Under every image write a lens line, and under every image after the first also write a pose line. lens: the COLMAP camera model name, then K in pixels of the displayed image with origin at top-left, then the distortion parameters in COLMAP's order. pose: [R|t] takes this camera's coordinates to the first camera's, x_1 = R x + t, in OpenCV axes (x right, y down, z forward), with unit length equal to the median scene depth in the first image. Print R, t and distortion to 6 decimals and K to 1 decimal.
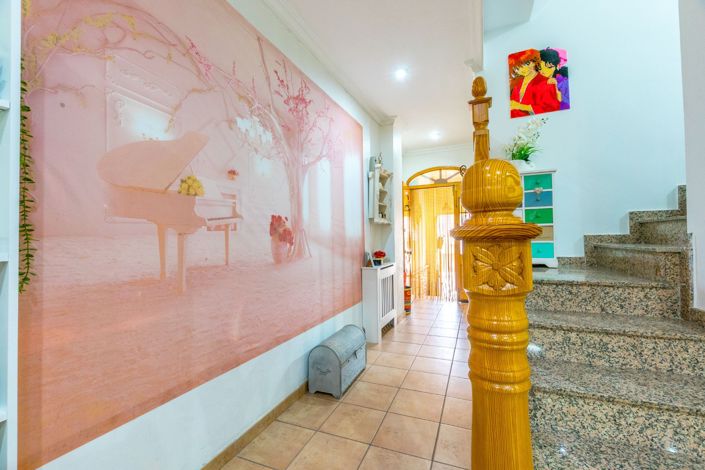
lens RADIAL K [[303.5, 0, 351.5], [0, 303.5, 236.4], [0, 0, 1]] dist [-0.003464, 0.000415]
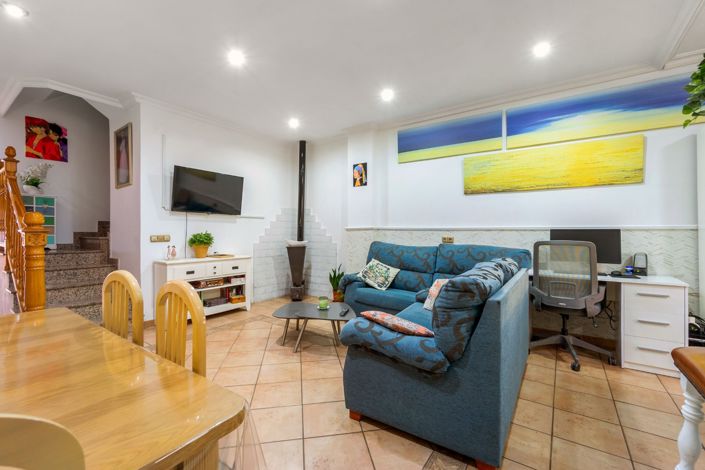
lens RADIAL K [[303.5, 0, 356.2], [0, 303.5, 231.0], [0, 0, 1]] dist [-0.003464, 0.000415]
pose [[0.201295, 0.024154, 0.979233, -0.666753], [-0.015314, 0.999651, -0.021509, 0.003296], [-0.979411, -0.010666, 0.201594, -1.017061]]
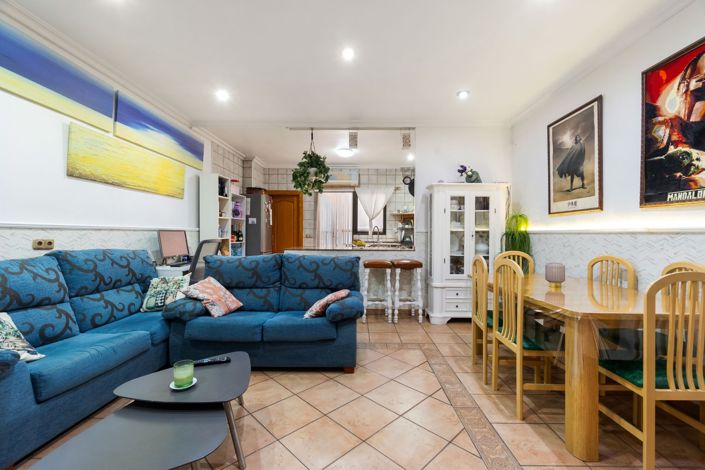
lens RADIAL K [[303.5, 0, 345.7], [0, 303.5, 234.4], [0, 0, 1]] dist [-0.003464, 0.000415]
pose [[-0.935547, 0.014510, -0.352905, 0.370974], [0.015466, 0.999880, 0.000112, -0.008218], [0.352865, -0.005353, -0.935659, 0.001114]]
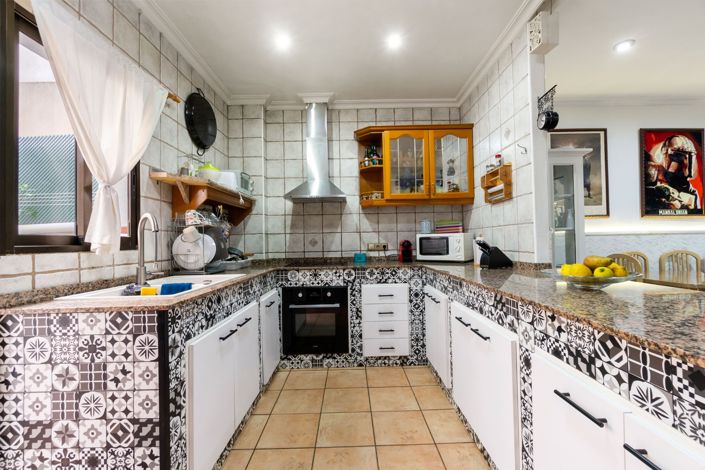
lens RADIAL K [[303.5, 0, 350.5], [0, 303.5, 235.2], [0, 0, 1]] dist [-0.003464, 0.000415]
pose [[0.405716, -0.005341, -0.913984, -0.033917], [0.019848, 0.999799, 0.002968, -0.023090], [0.913784, -0.019345, 0.405740, -2.145983]]
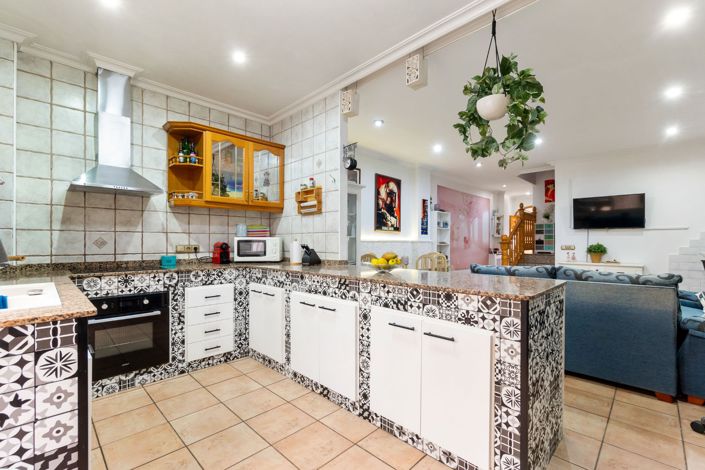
lens RADIAL K [[303.5, 0, 362.9], [0, 303.5, 242.1], [0, 0, 1]] dist [-0.003464, 0.000415]
pose [[0.935175, 0.021193, -0.353551, -0.072485], [-0.017143, 0.999747, 0.014583, -0.024489], [0.353771, -0.007577, 0.935301, -2.382542]]
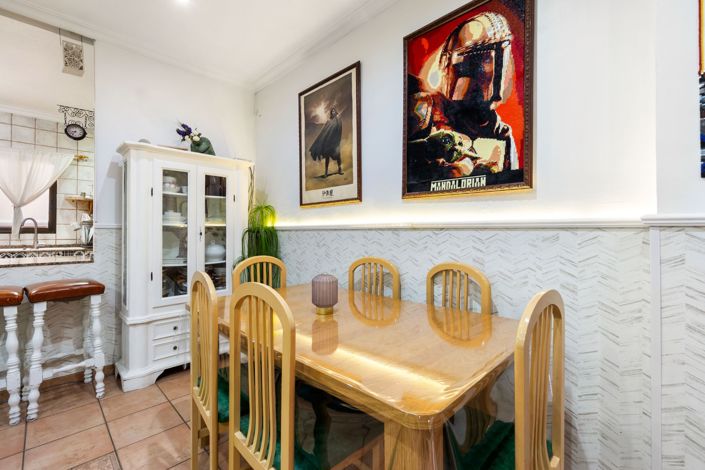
lens RADIAL K [[303.5, 0, 360.9], [0, 303.5, 228.6], [0, 0, 1]] dist [-0.003464, 0.000415]
pose [[-0.351842, 0.008930, -0.936017, -0.001275], [0.015648, 0.999871, 0.003657, -0.004187], [0.935929, -0.013360, -0.351936, -0.343061]]
